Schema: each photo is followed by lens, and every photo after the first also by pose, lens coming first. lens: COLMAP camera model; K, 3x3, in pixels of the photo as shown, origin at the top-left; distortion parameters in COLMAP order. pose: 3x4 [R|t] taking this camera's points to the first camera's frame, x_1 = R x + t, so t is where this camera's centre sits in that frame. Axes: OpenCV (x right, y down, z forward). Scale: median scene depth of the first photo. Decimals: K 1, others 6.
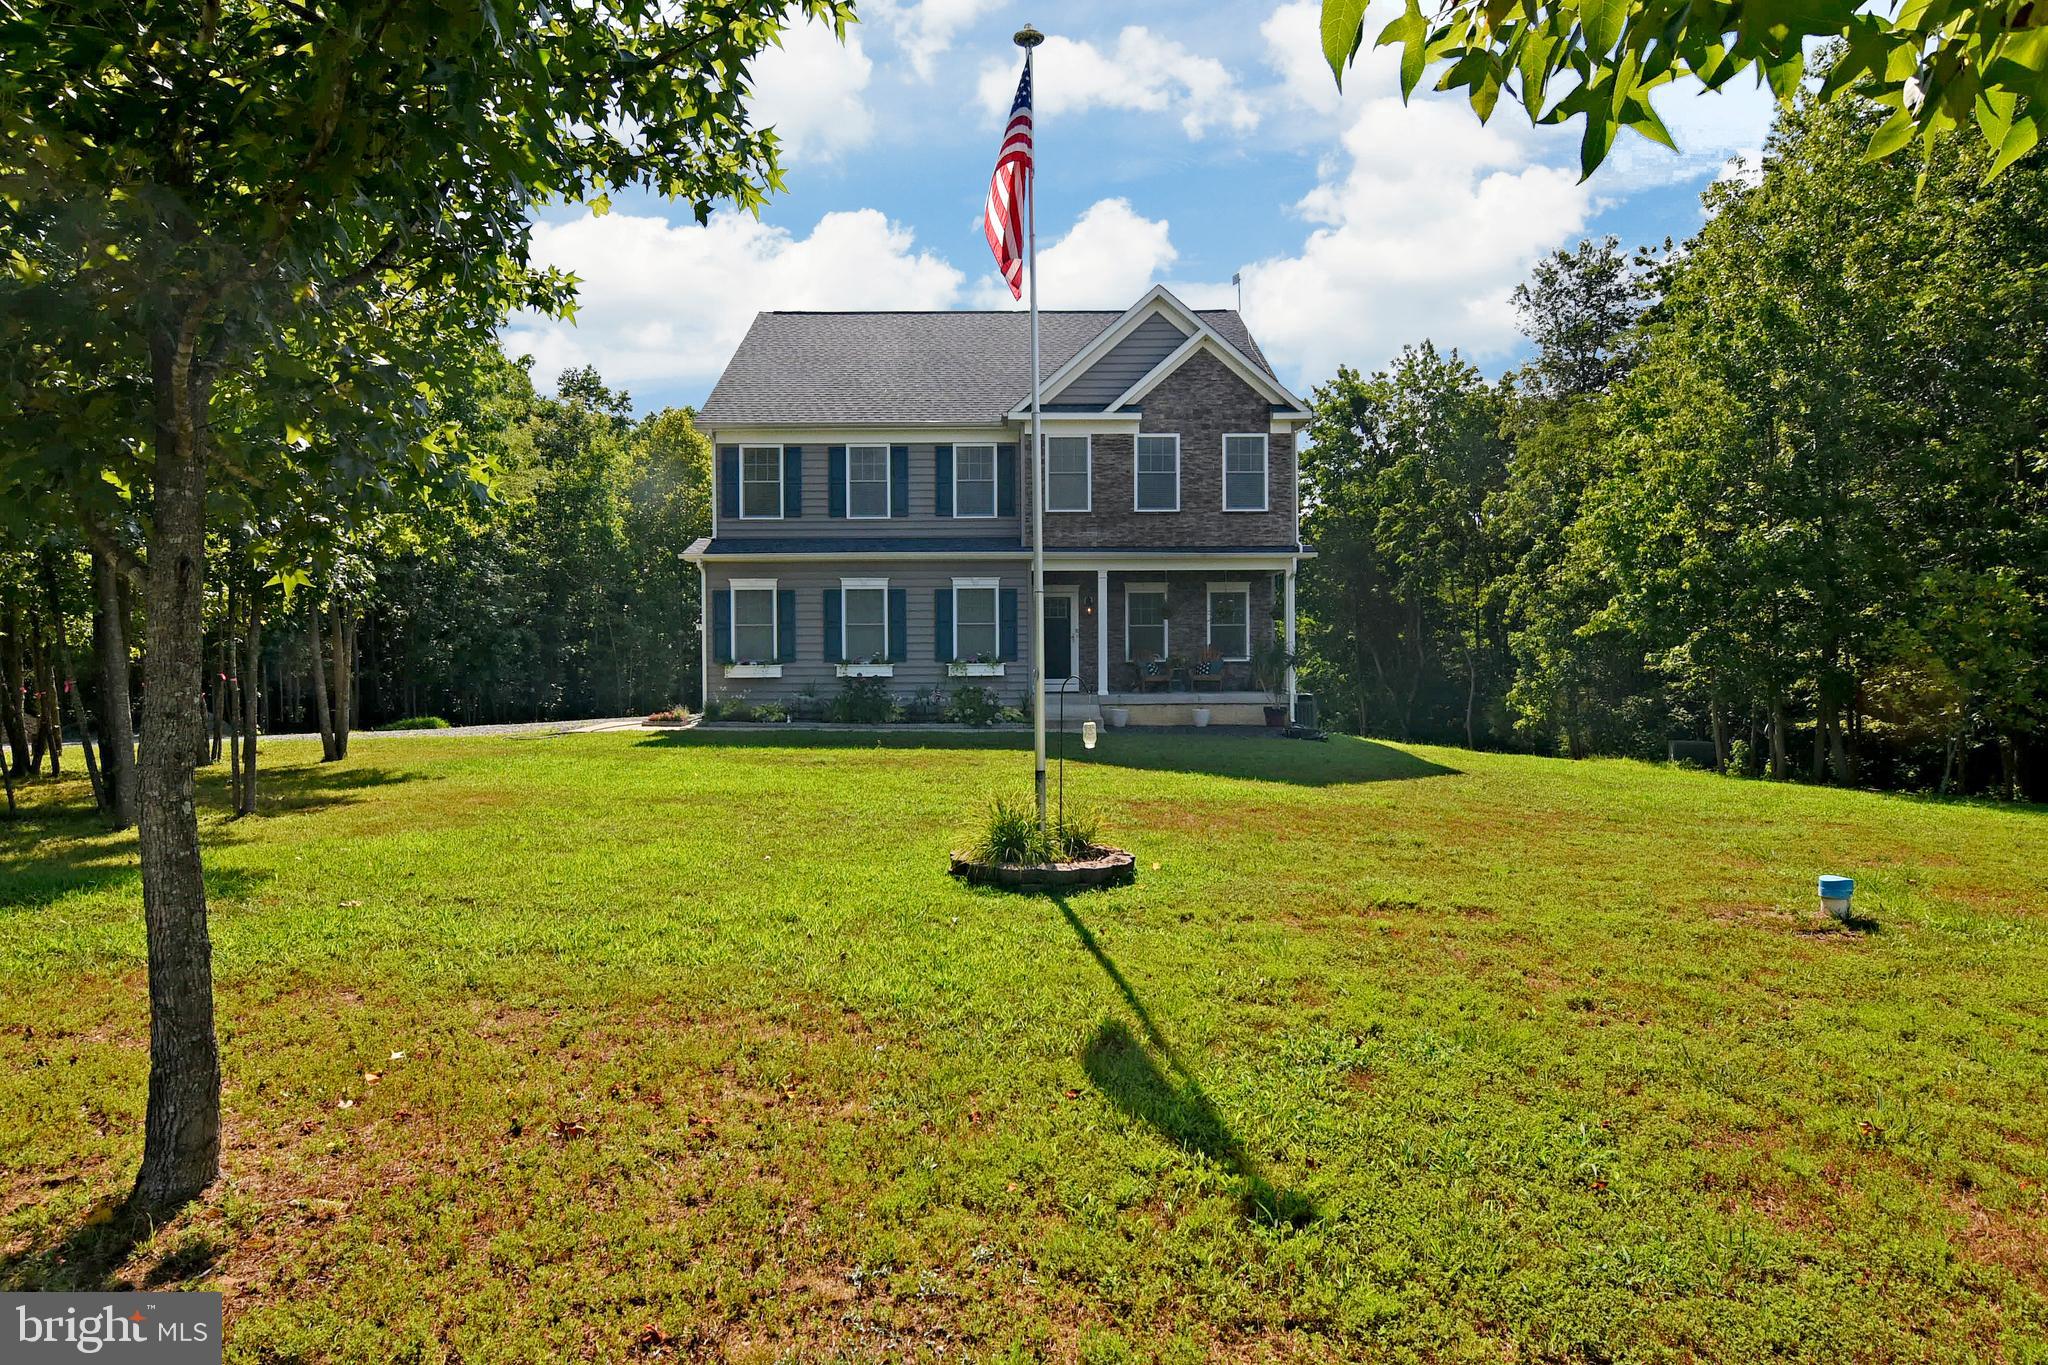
lens RADIAL K [[1138.9, 0, 1024.9], [0, 1138.9, 667.1], [0, 0, 1]] dist [-0.015012, 0.000478]
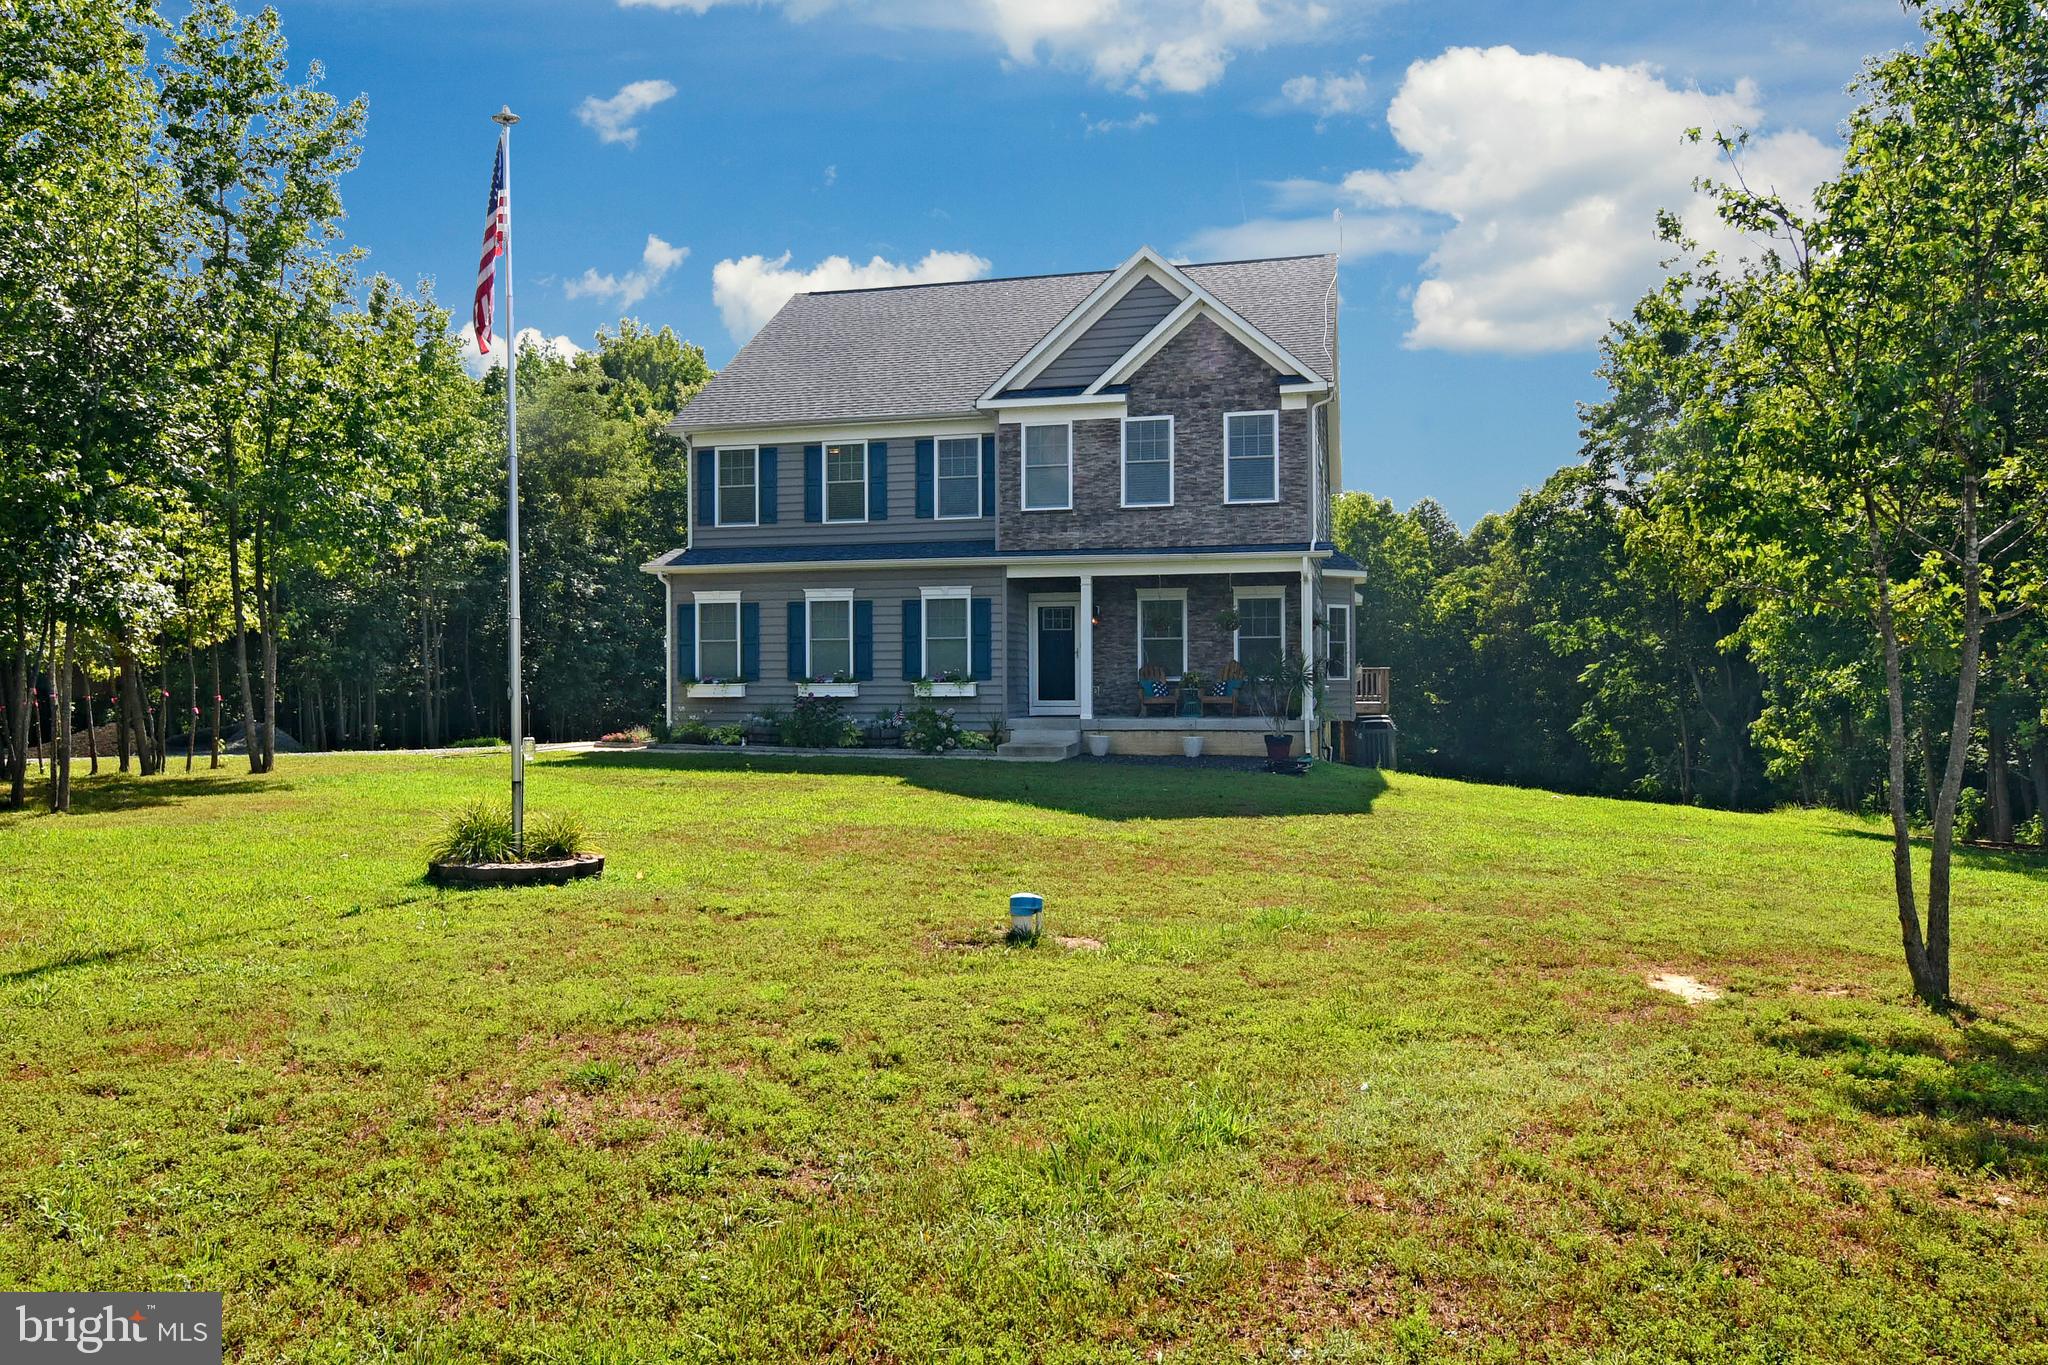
lens RADIAL K [[1437.1, 0, 1016.4], [0, 1437.1, 688.6], [0, 0, 1]] dist [-0.025354, 0.008891]
pose [[0.967478, 0.002586, -0.252940, 0.296241], [-0.002672, 0.999996, 0.000004, 0.001449], [0.252939, 0.000672, 0.967482, -0.077972]]
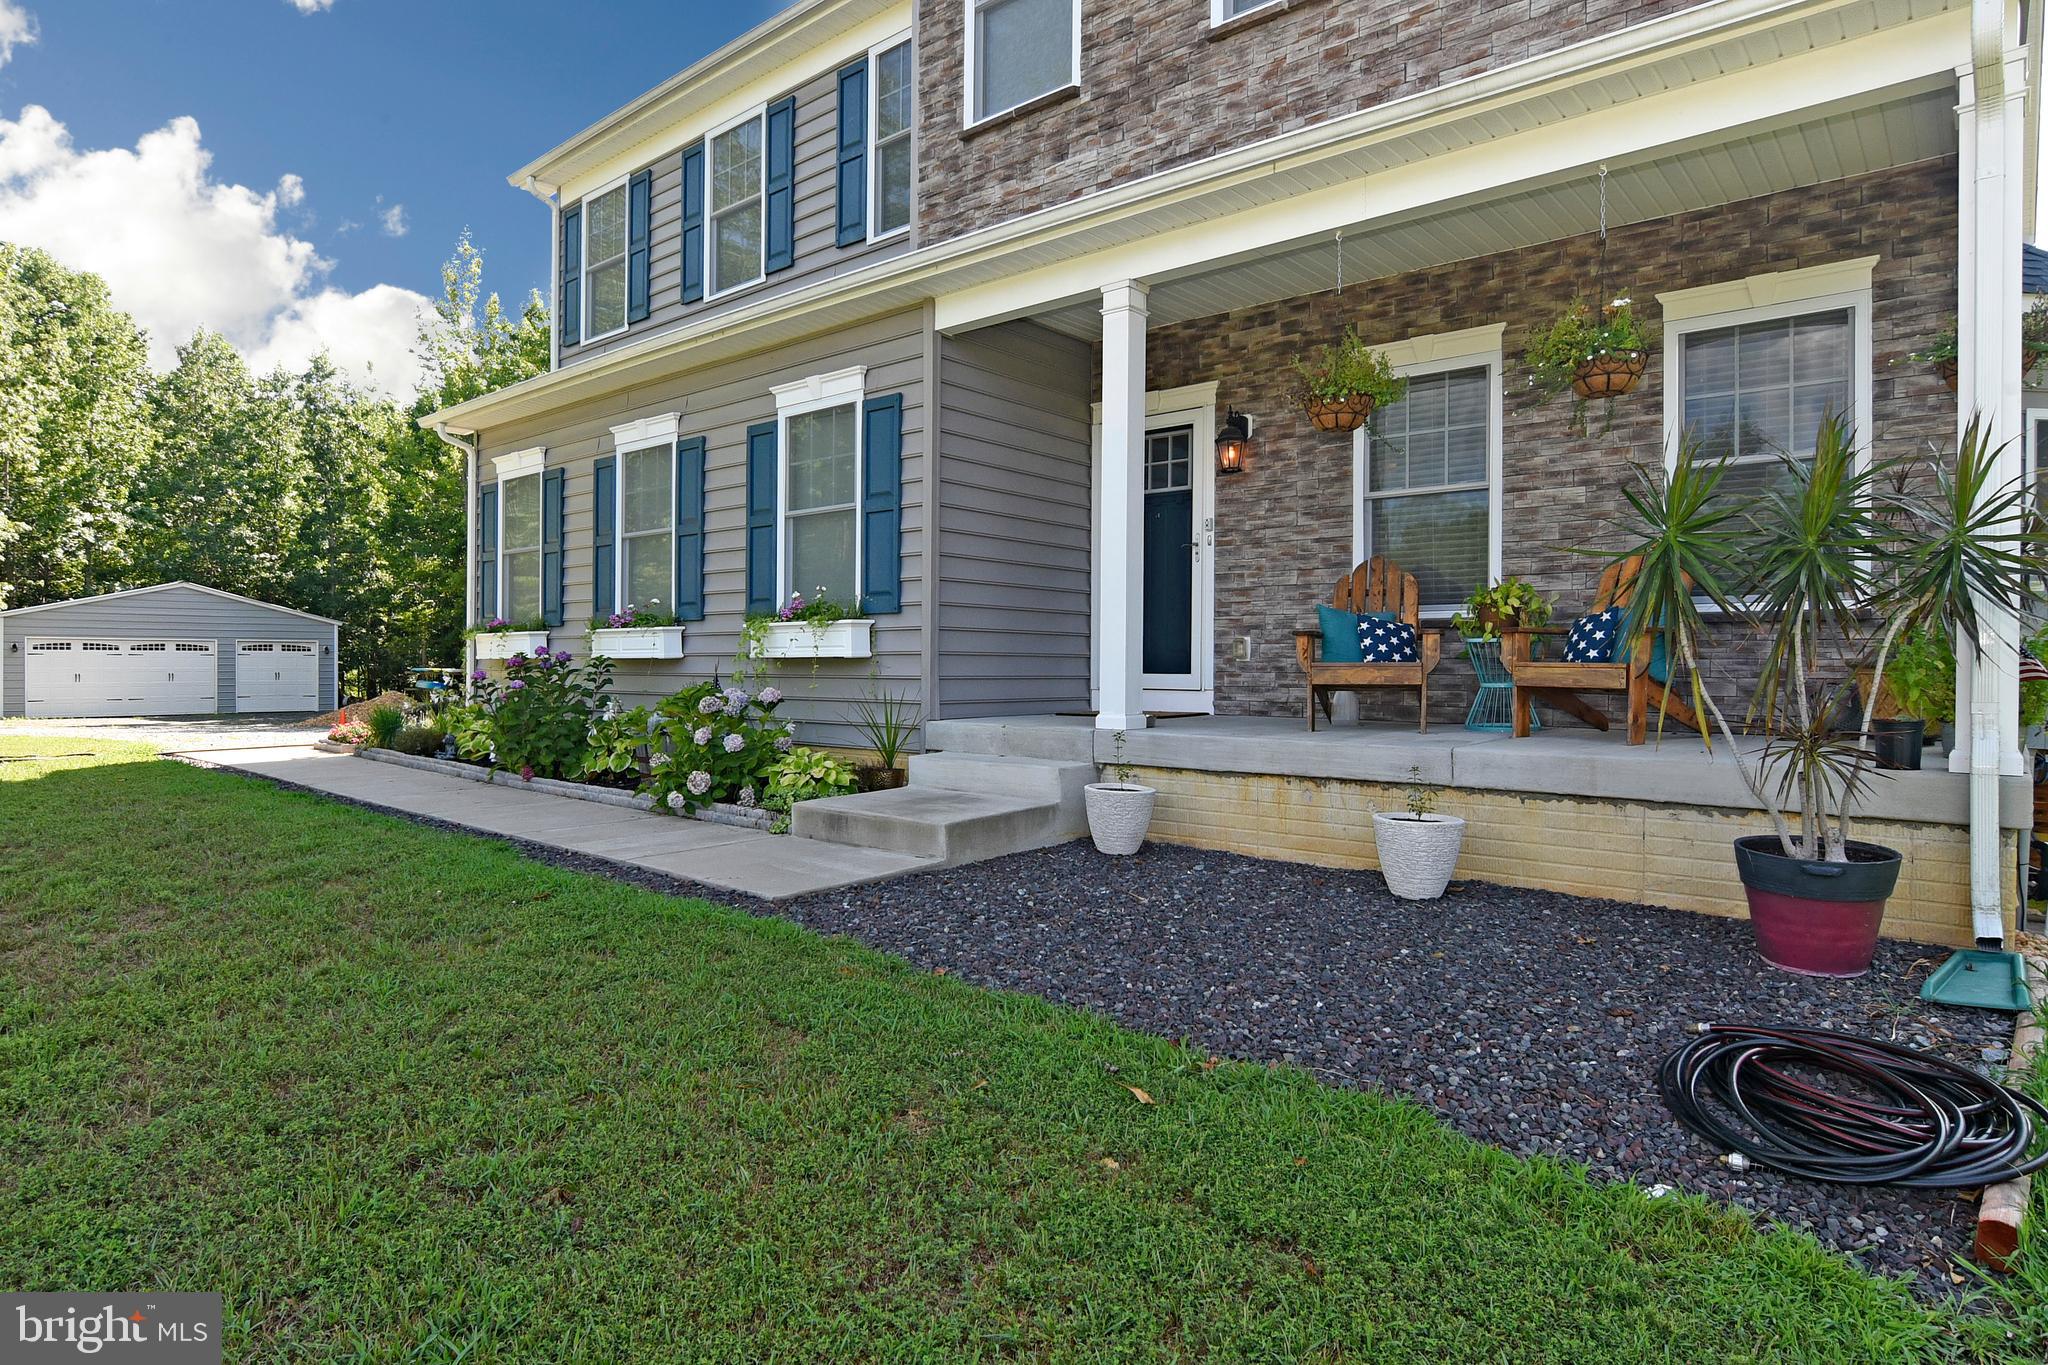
lens RADIAL K [[1138.9, 0, 1037.8], [0, 1138.9, 682.0], [0, 0, 1]] dist [-0.015012, 0.000478]
pose [[0.756980, 0.016072, -0.653241, 0.238407], [-0.012620, 0.999871, 0.009976, 0.010775], [0.653317, 0.000693, 0.757085, 0.778674]]
